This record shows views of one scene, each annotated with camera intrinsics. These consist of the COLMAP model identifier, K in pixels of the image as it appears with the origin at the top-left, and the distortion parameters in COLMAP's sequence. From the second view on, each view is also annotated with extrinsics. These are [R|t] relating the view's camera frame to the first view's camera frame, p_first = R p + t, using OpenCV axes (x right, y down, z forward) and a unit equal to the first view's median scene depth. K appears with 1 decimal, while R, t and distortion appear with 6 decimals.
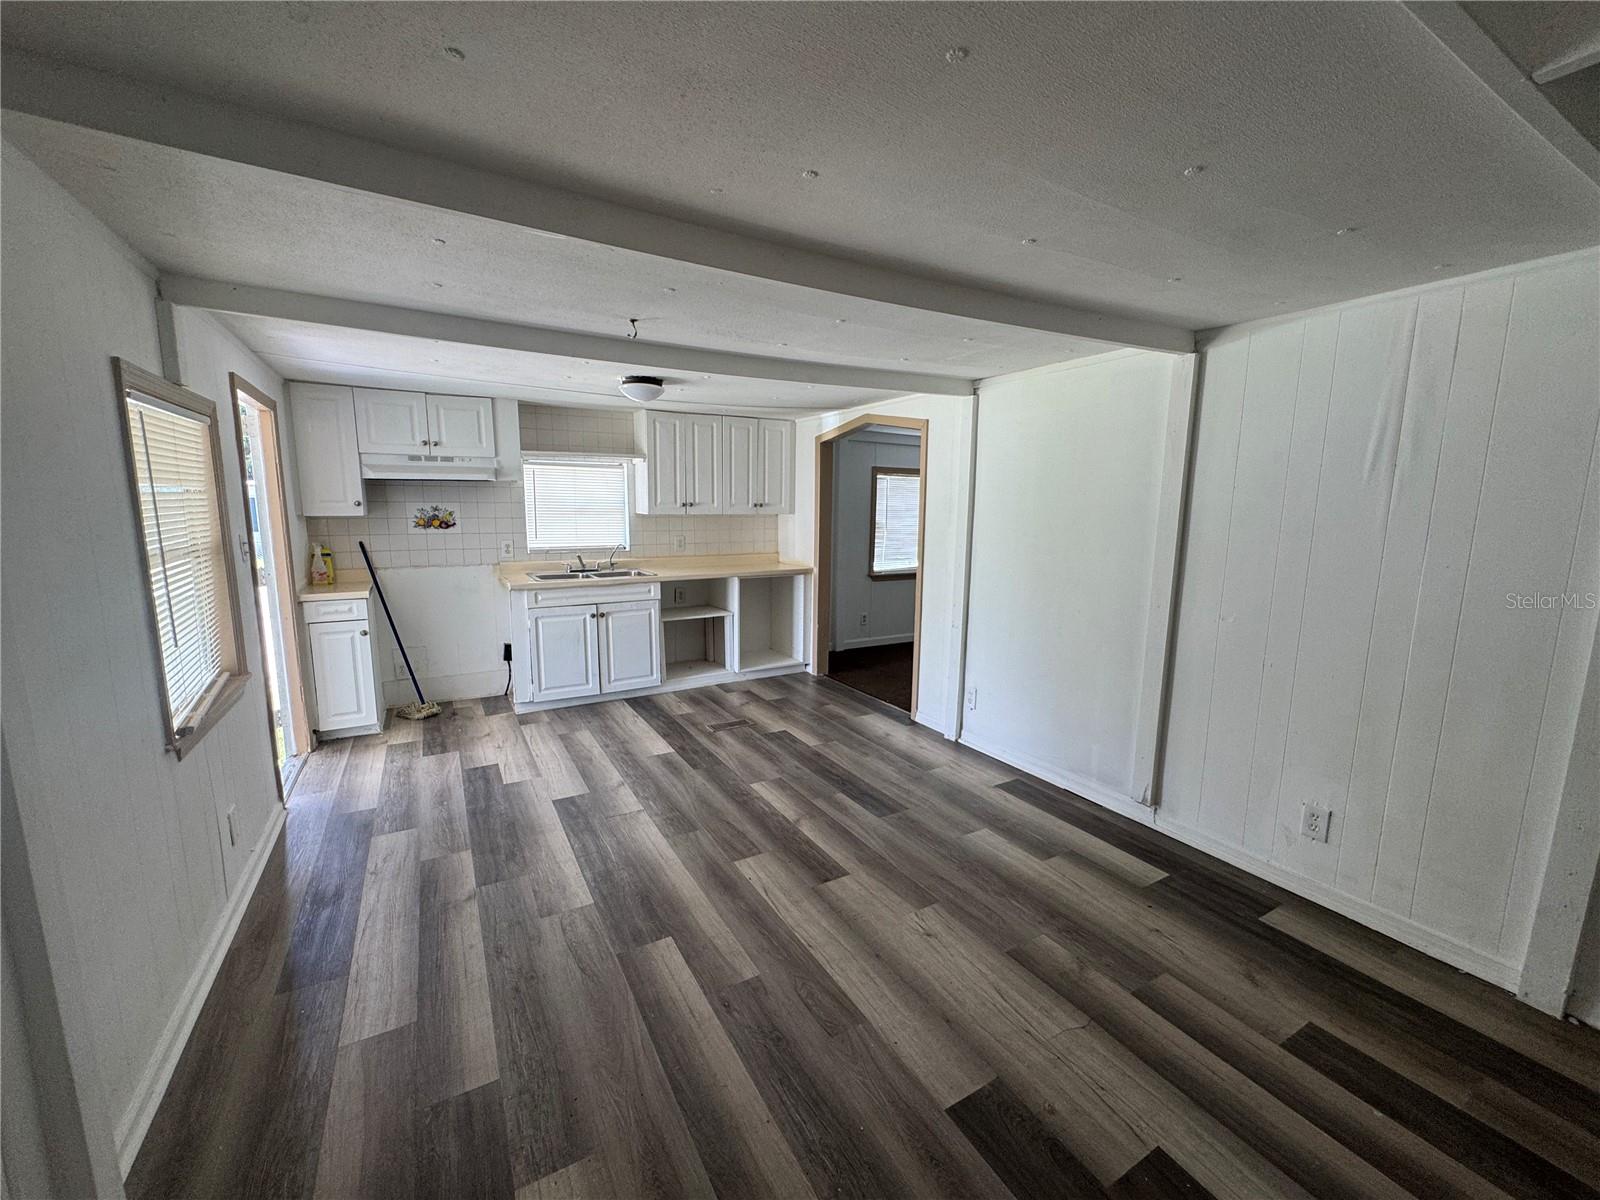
lens RADIAL K [[644.5, 0, 796.5], [0, 644.5, 608.0], [0, 0, 1]] dist [-0.007772, 0.001050]
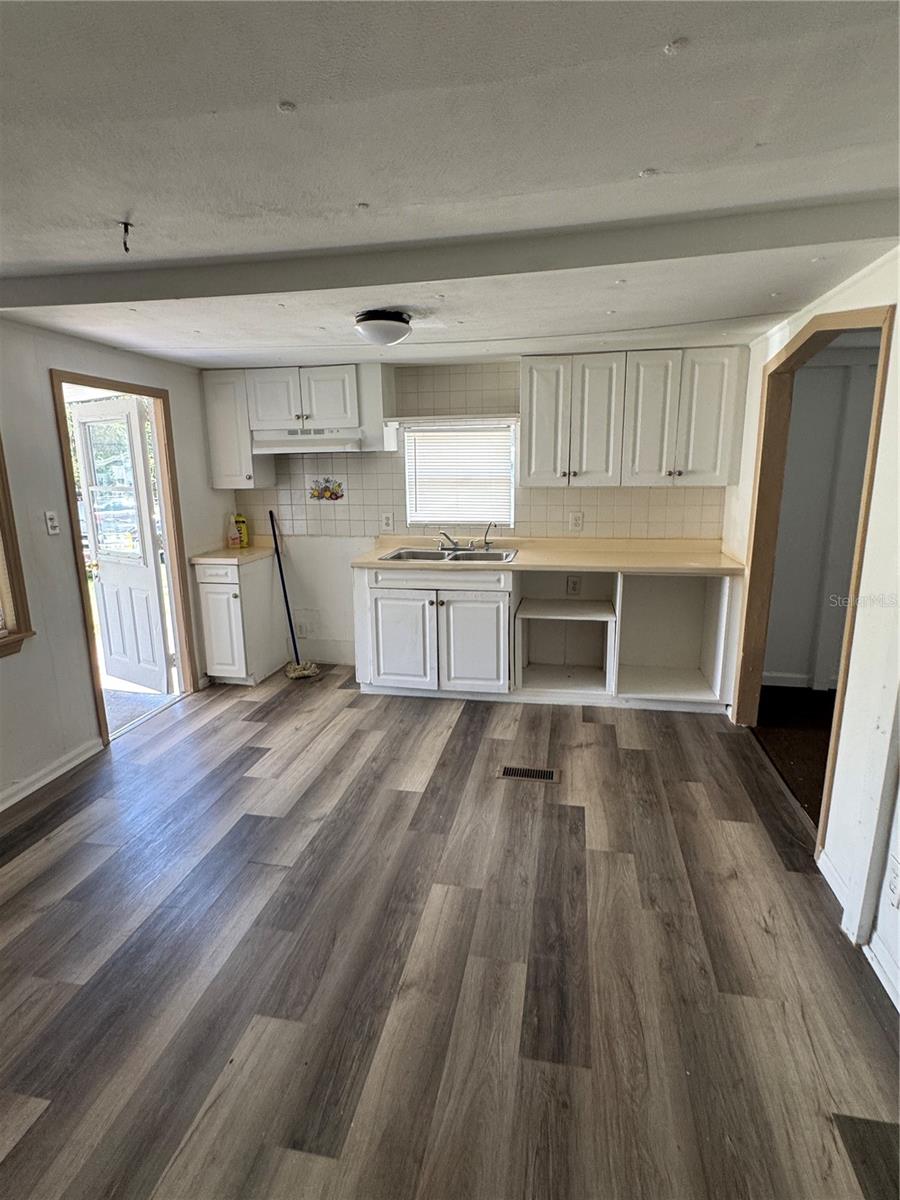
lens RADIAL K [[617.7, 0, 449.6], [0, 617.7, 599.3], [0, 0, 1]] dist [-0.004506, 0.000493]
pose [[0.755192, 0.126064, -0.643268, 0.258920], [-0.087979, 0.991947, 0.091111, -0.075514], [0.649573, -0.012212, 0.760201, 0.386173]]
